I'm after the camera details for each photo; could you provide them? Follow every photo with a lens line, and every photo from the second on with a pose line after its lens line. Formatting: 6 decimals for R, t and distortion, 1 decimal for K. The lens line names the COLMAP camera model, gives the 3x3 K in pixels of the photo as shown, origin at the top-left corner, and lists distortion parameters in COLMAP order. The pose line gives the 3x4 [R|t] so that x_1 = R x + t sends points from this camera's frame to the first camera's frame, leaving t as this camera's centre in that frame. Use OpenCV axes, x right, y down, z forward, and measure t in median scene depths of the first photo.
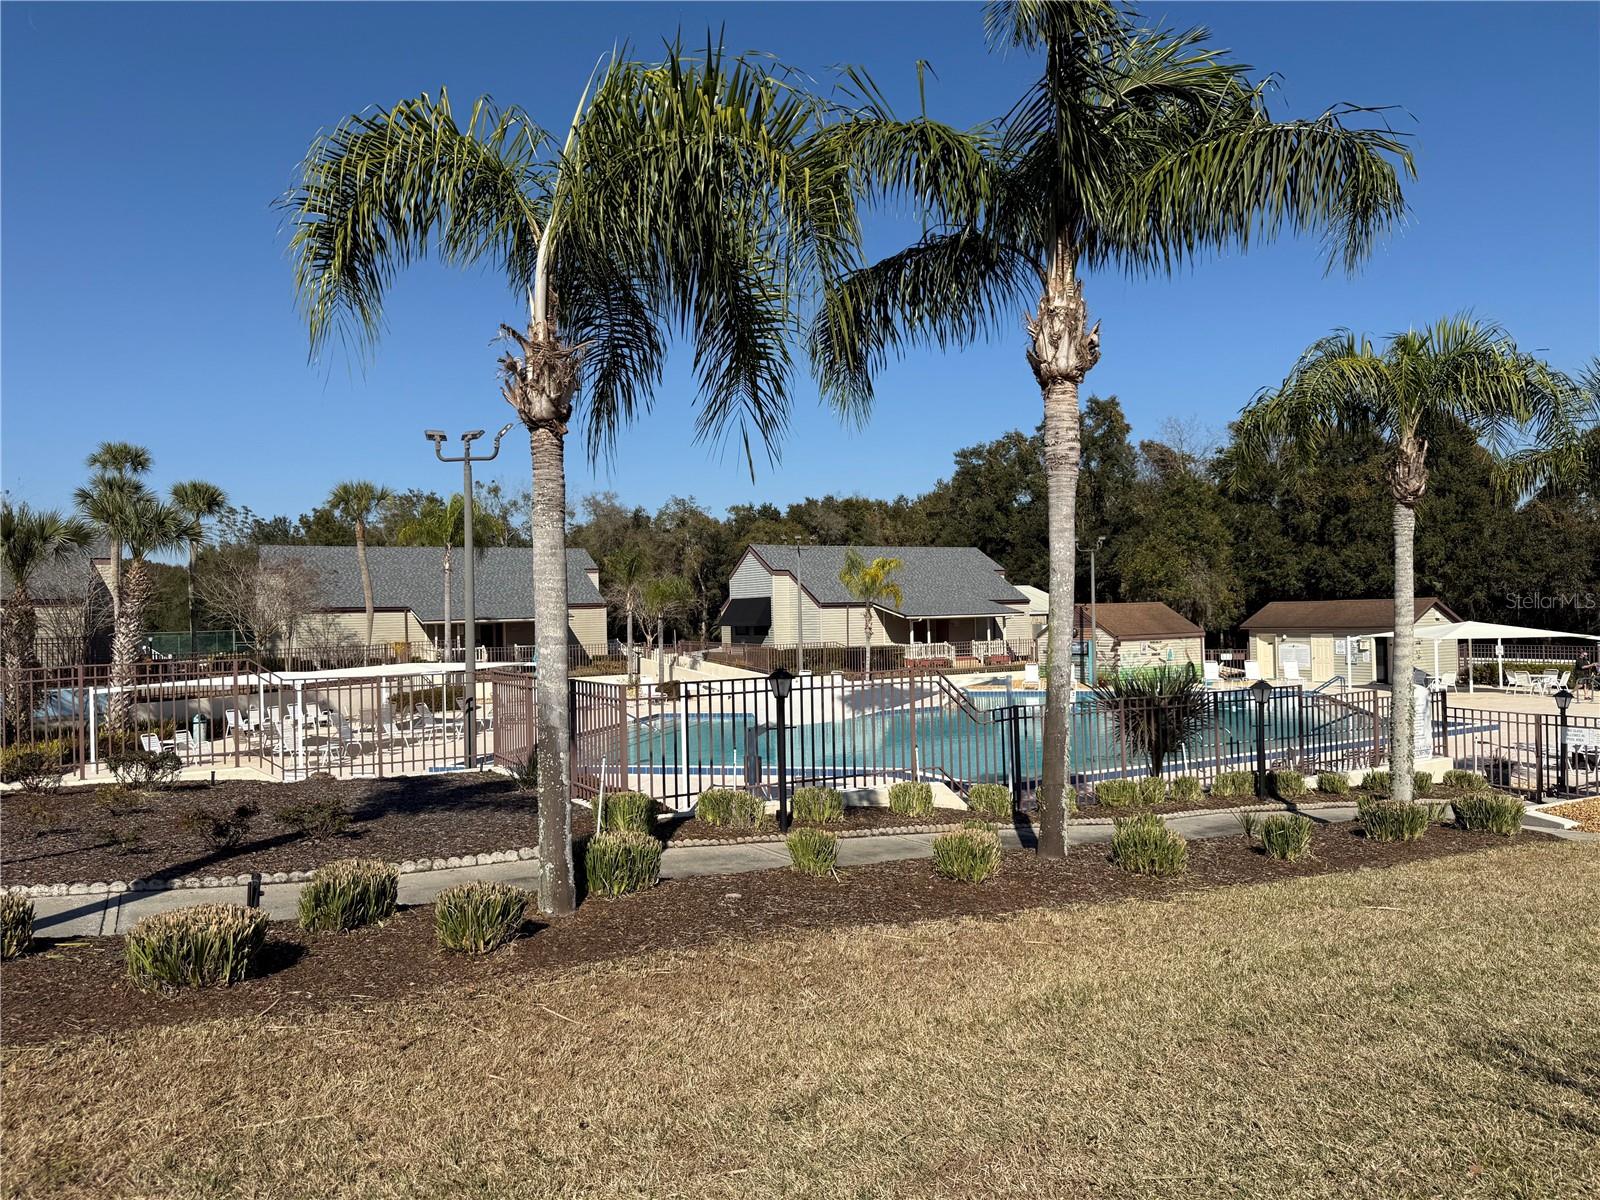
lens RADIAL K [[1115.1, 0, 803.2], [0, 1115.1, 605.5], [0, 0, 1]] dist [0.125571, -0.194706]
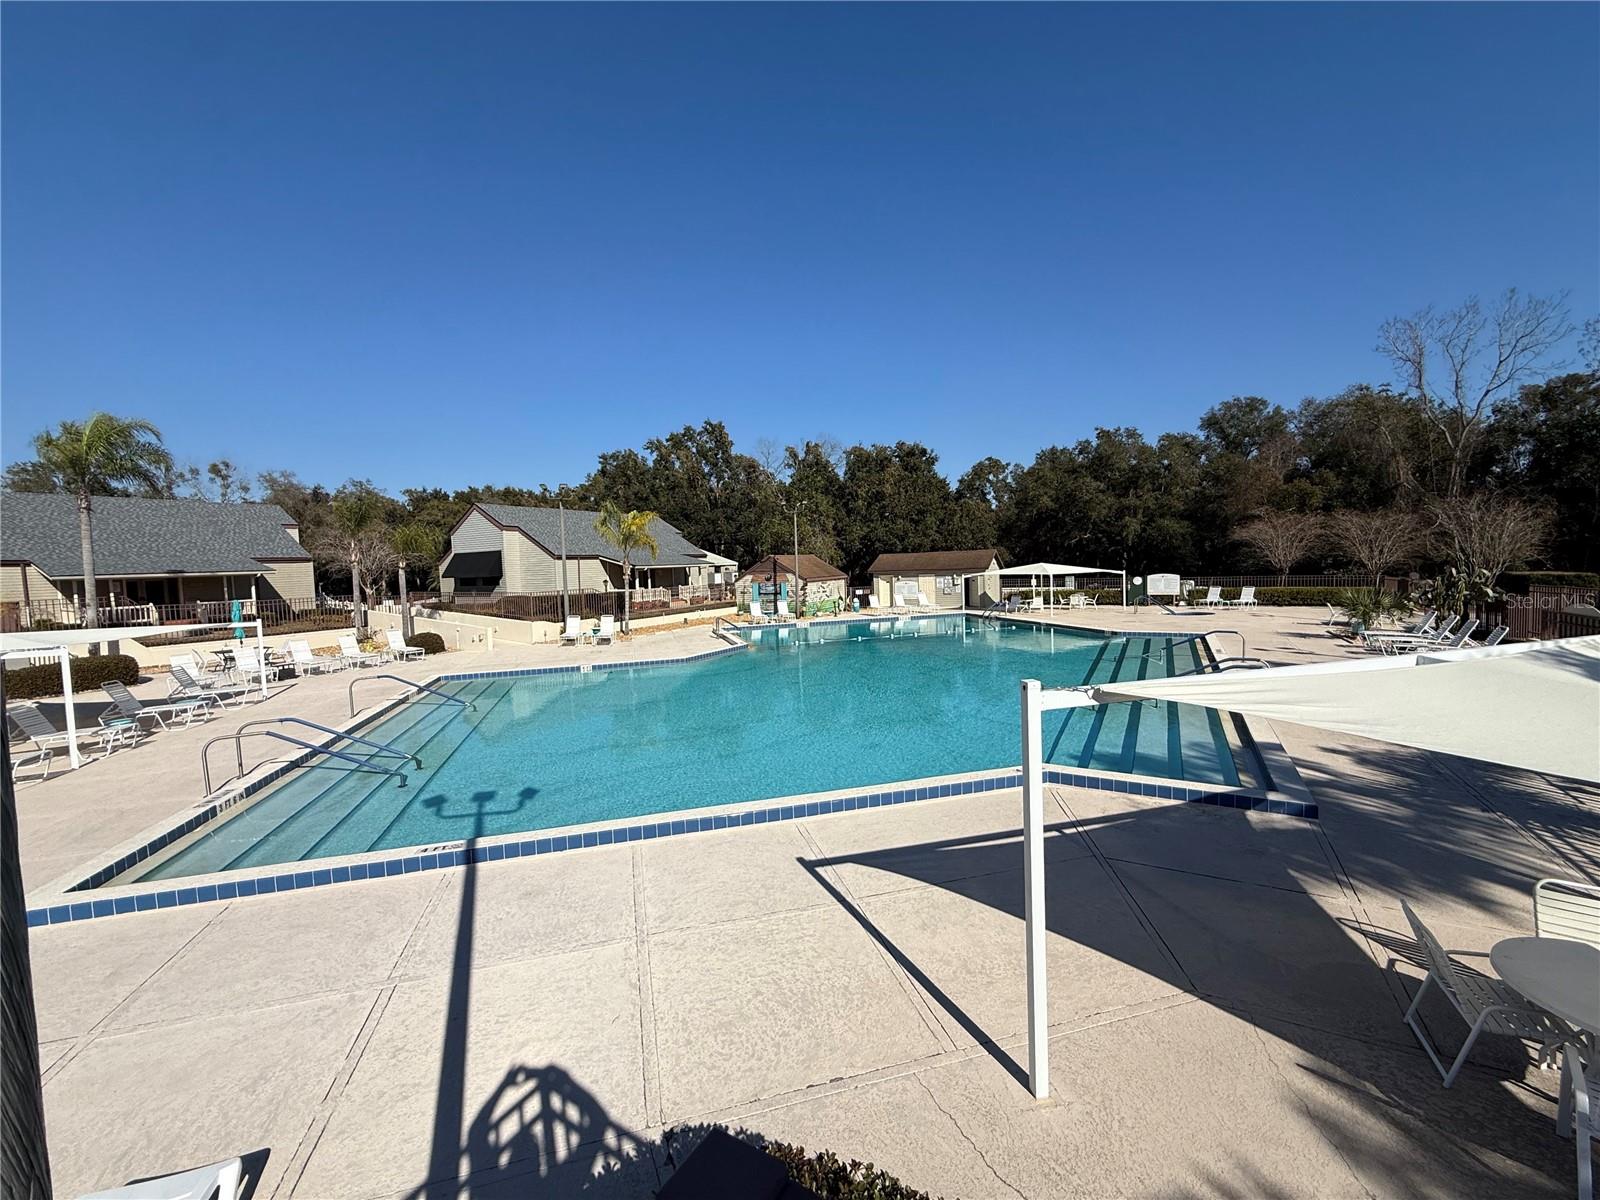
lens RADIAL K [[638.3, 0, 800.0], [0, 638.3, 600.0], [0, 0, 1]] dist [0.001185, 0.000192]
pose [[0.868832, -0.033828, 0.493950, -0.069843], [0.009213, 0.998595, 0.052183, 0.008923], [-0.495021, -0.040787, 0.867923, 0.243037]]
